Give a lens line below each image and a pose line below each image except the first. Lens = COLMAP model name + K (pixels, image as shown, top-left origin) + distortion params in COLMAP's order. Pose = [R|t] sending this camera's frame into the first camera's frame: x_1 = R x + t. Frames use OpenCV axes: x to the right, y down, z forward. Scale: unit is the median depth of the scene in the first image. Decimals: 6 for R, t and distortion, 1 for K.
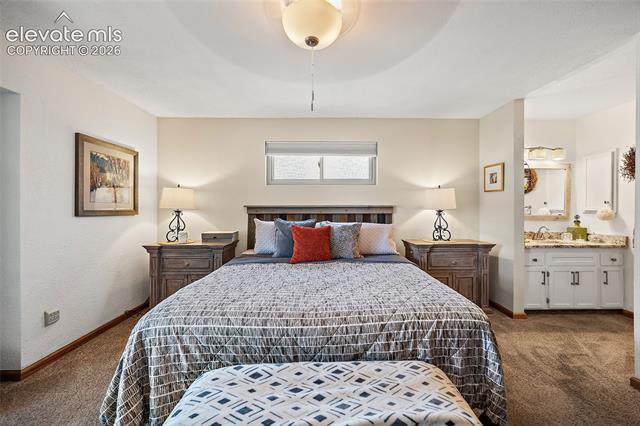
lens RADIAL K [[252.3, 0, 319.0], [0, 252.3, 209.0], [0, 0, 1]] dist [-0.005704, 0.001203]
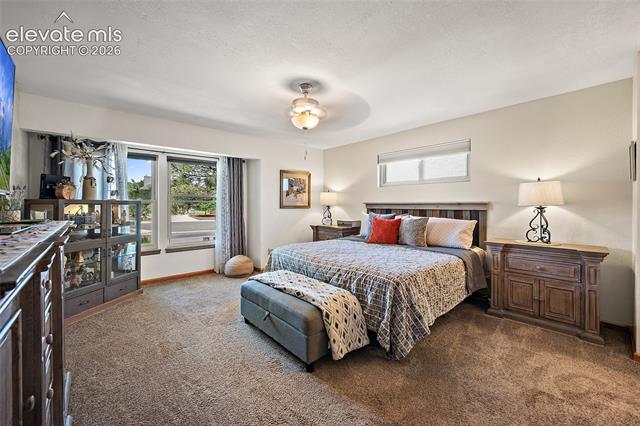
lens RADIAL K [[252.3, 0, 316.9], [0, 252.3, 207.1], [0, 0, 1]] dist [-0.005704, 0.001203]
pose [[0.649353, 0.009094, -0.760433, 0.683952], [-0.001503, 0.999942, 0.010674, -0.003877], [0.760486, -0.005788, 0.649329, -0.137790]]
